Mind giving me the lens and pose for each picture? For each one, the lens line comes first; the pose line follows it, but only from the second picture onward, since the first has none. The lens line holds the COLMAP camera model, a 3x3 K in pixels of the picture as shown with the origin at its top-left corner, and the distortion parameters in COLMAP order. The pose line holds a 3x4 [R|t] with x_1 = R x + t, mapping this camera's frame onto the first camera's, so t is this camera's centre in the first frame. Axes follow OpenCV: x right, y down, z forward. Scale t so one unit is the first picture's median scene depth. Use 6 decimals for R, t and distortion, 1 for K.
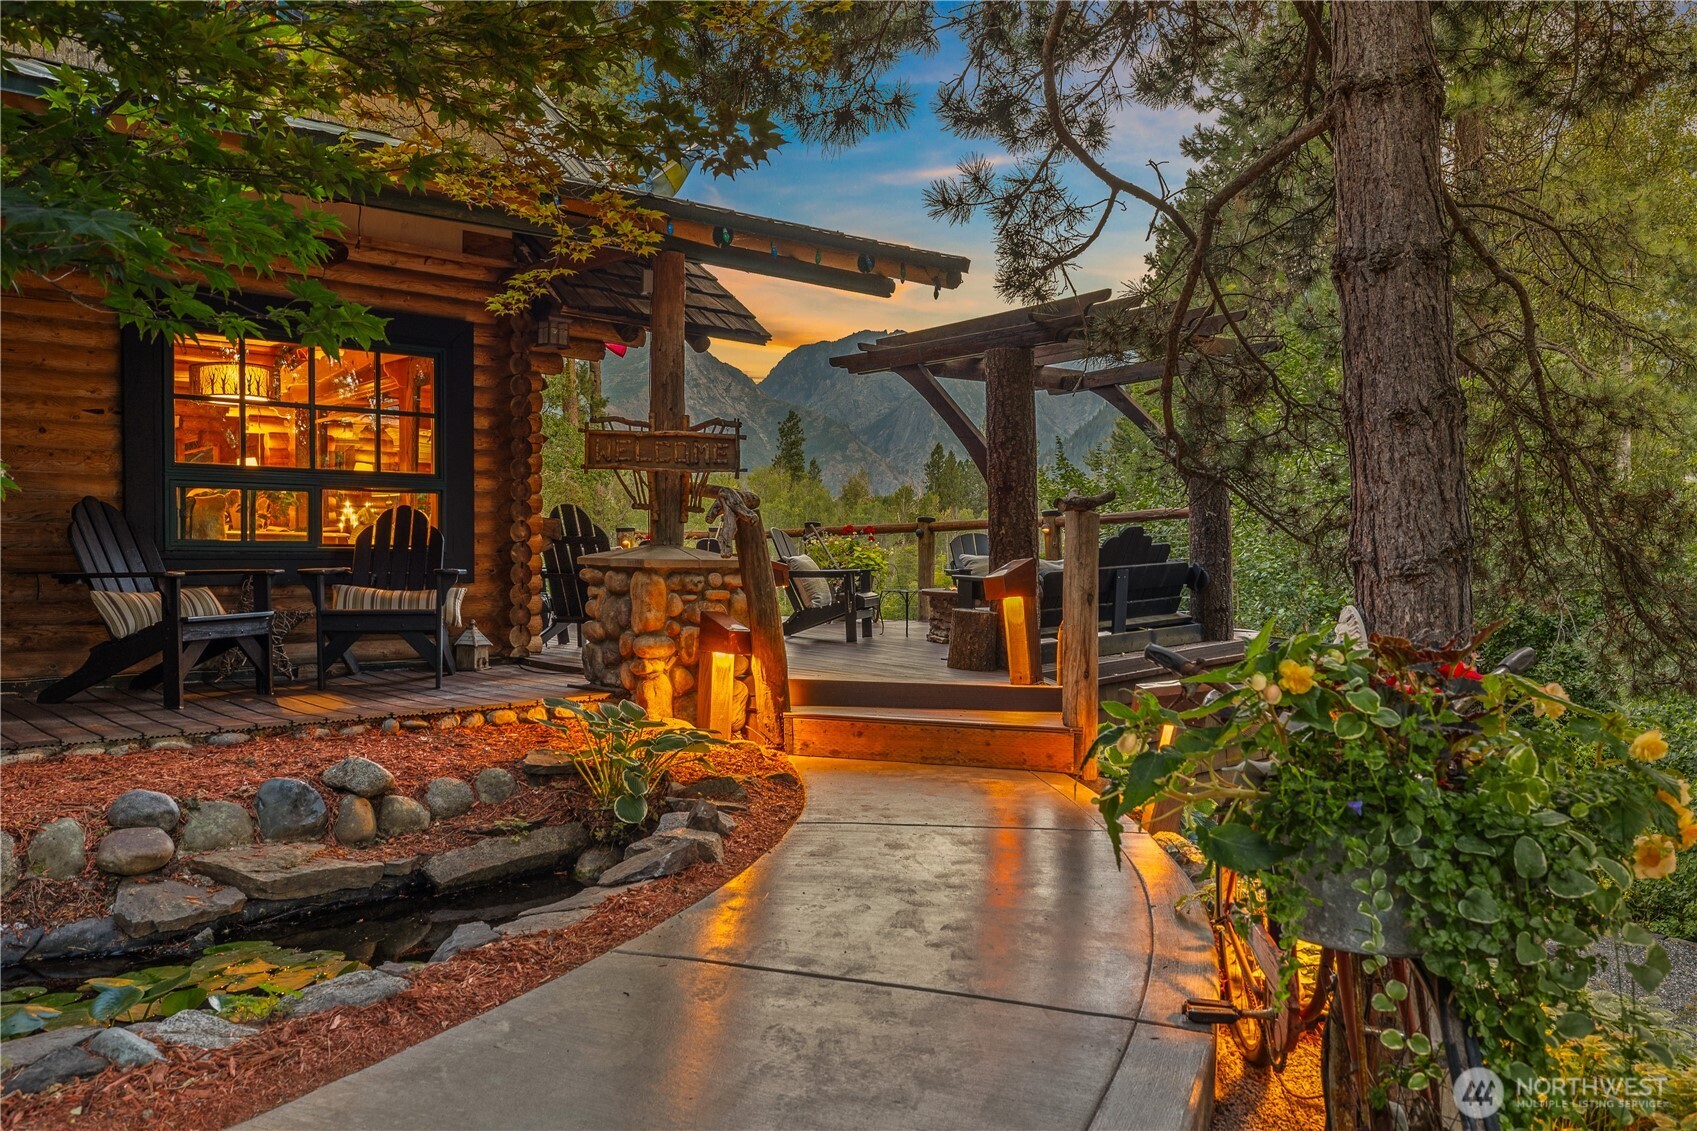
lens RADIAL K [[1315.9, 0, 848.5], [0, 1315.9, 565.5], [0, 0, 1]] dist [0.000910, -0.000224]
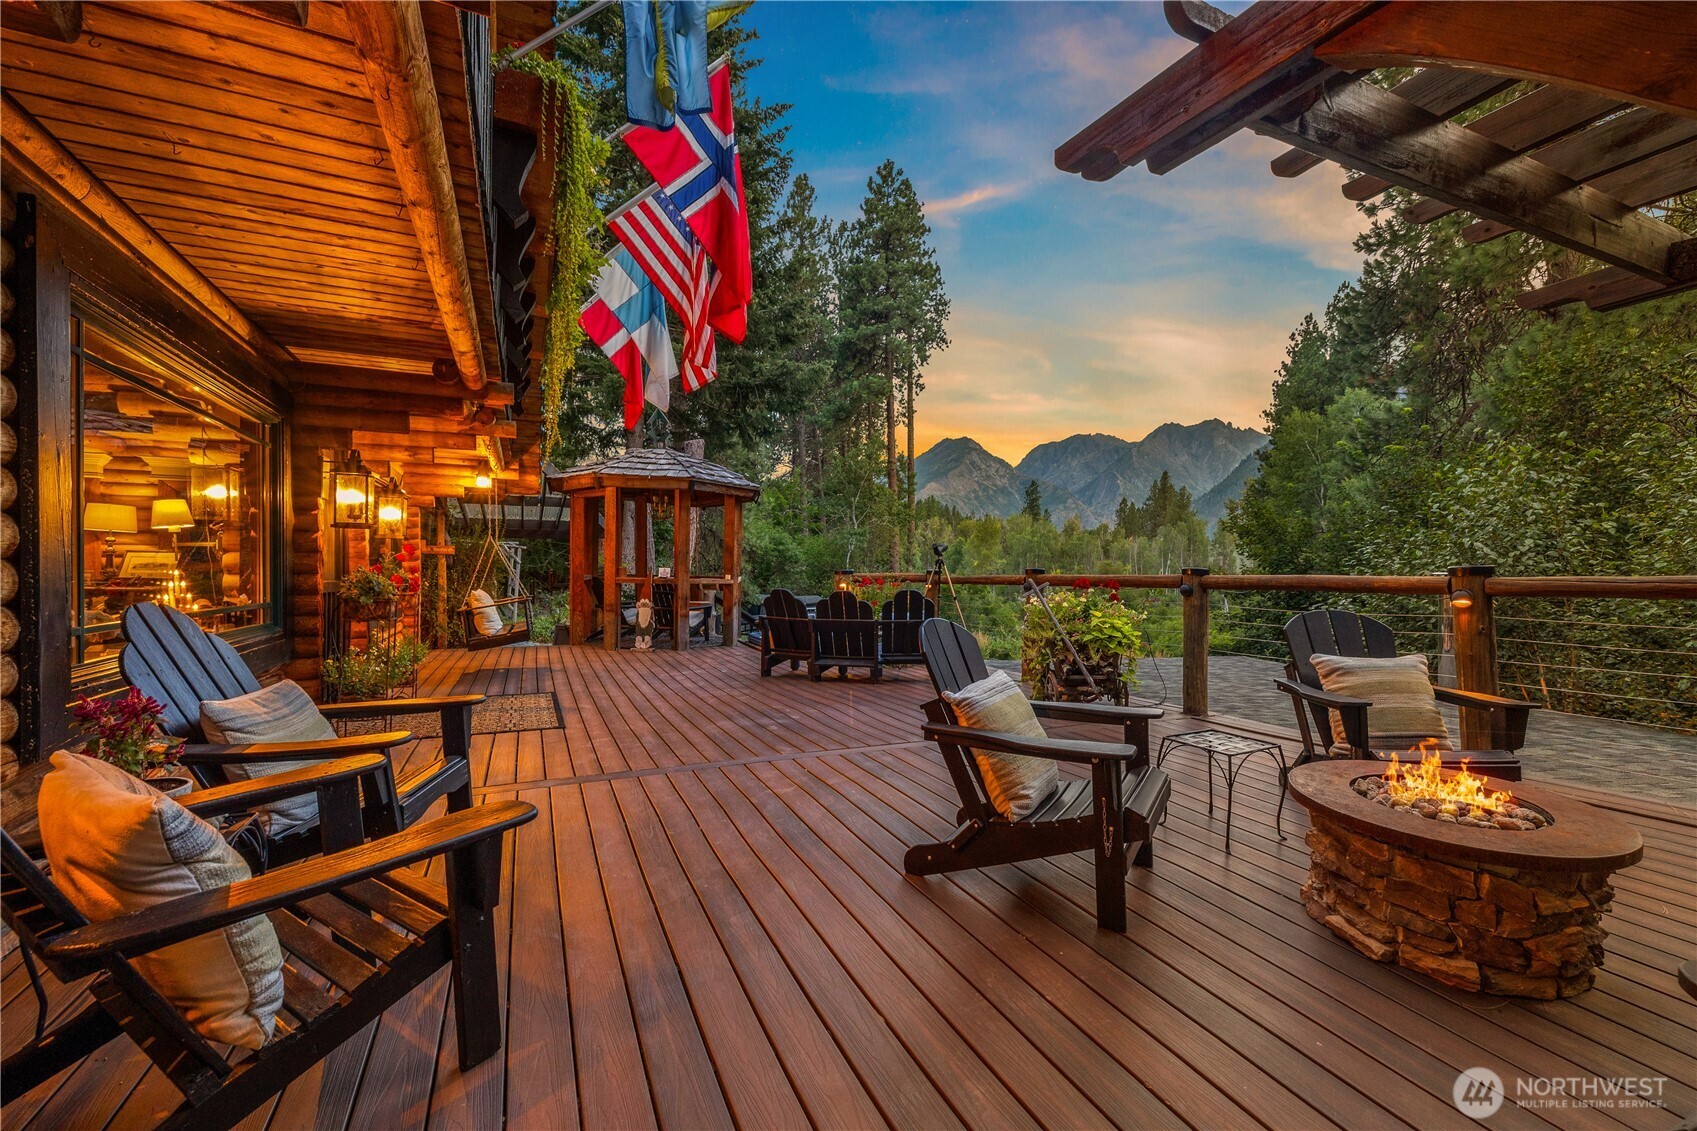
lens RADIAL K [[721.3, 0, 848.5], [0, 721.3, 565.5], [0, 0, 1]] dist [0.001271, 0.000304]
pose [[0.956987, 0.002499, -0.290122, -0.016485], [-0.003910, 0.999983, -0.004285, -0.072854], [0.290106, 0.005235, 0.956980, 1.147241]]
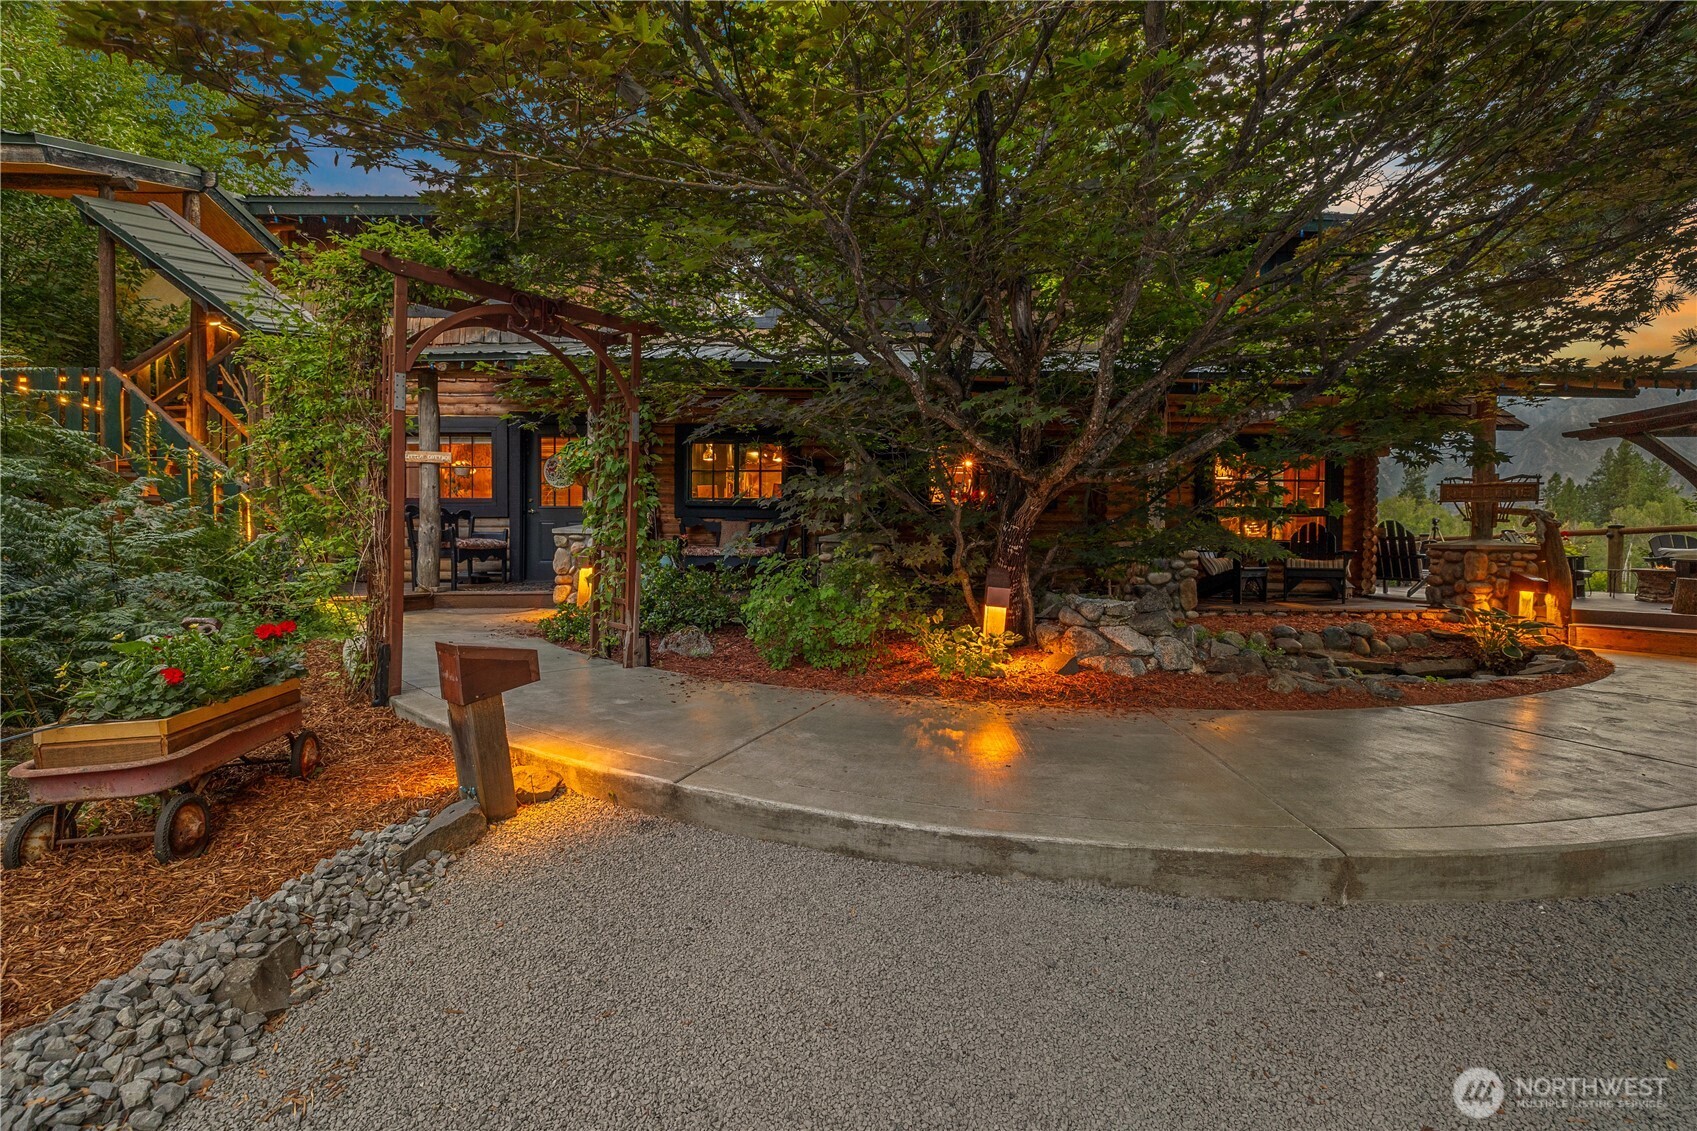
lens RADIAL K [[721.3, 0, 848.5], [0, 721.3, 565.5], [0, 0, 1]] dist [0.001271, 0.000304]
pose [[0.763222, 0.016104, -0.645935, -0.162482], [-0.011880, 0.999870, 0.010891, 0.024935], [0.646027, -0.000638, 0.763315, -0.469663]]
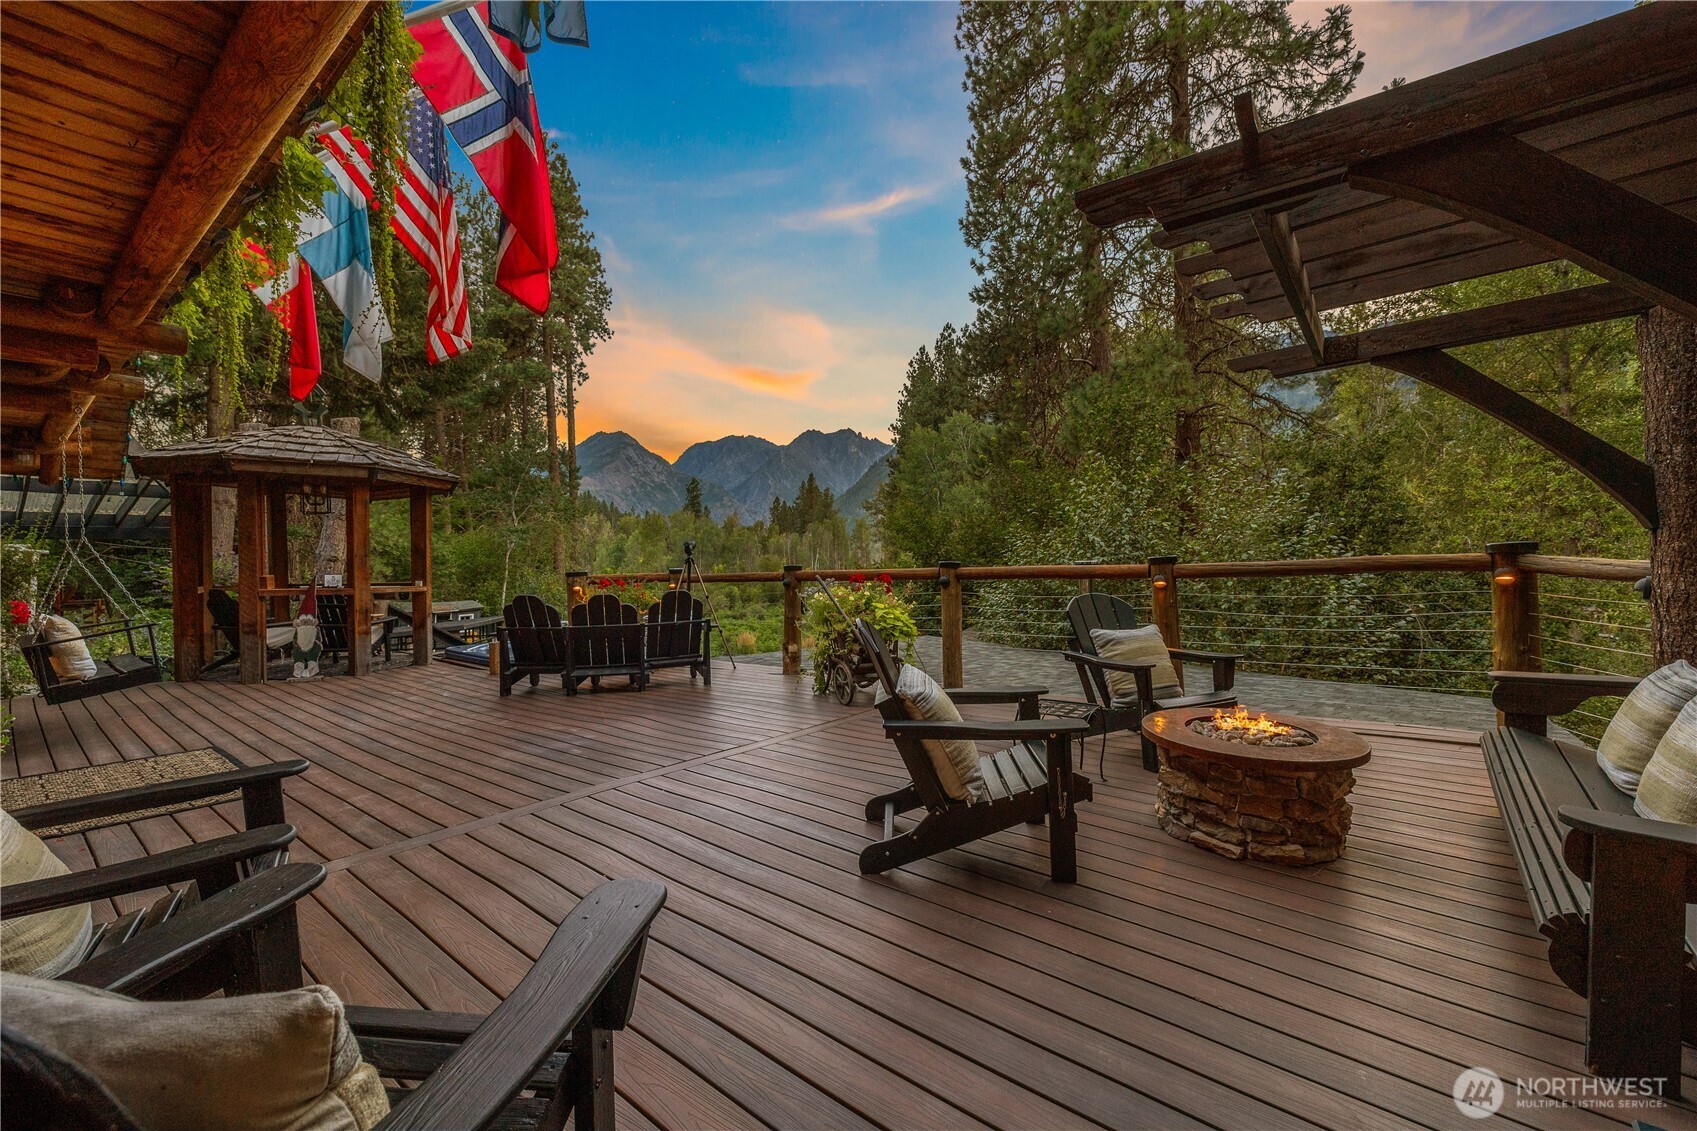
lens RADIAL K [[711.8, 0, 847.1], [0, 711.8, 560.8], [0, 0, 1]] dist [-0.000395, 0.000083]
pose [[0.985271, -0.019511, 0.169881, -0.164340], [0.020072, 0.999797, -0.001587, -0.077220], [-0.169815, 0.004974, 0.985463, 1.151702]]
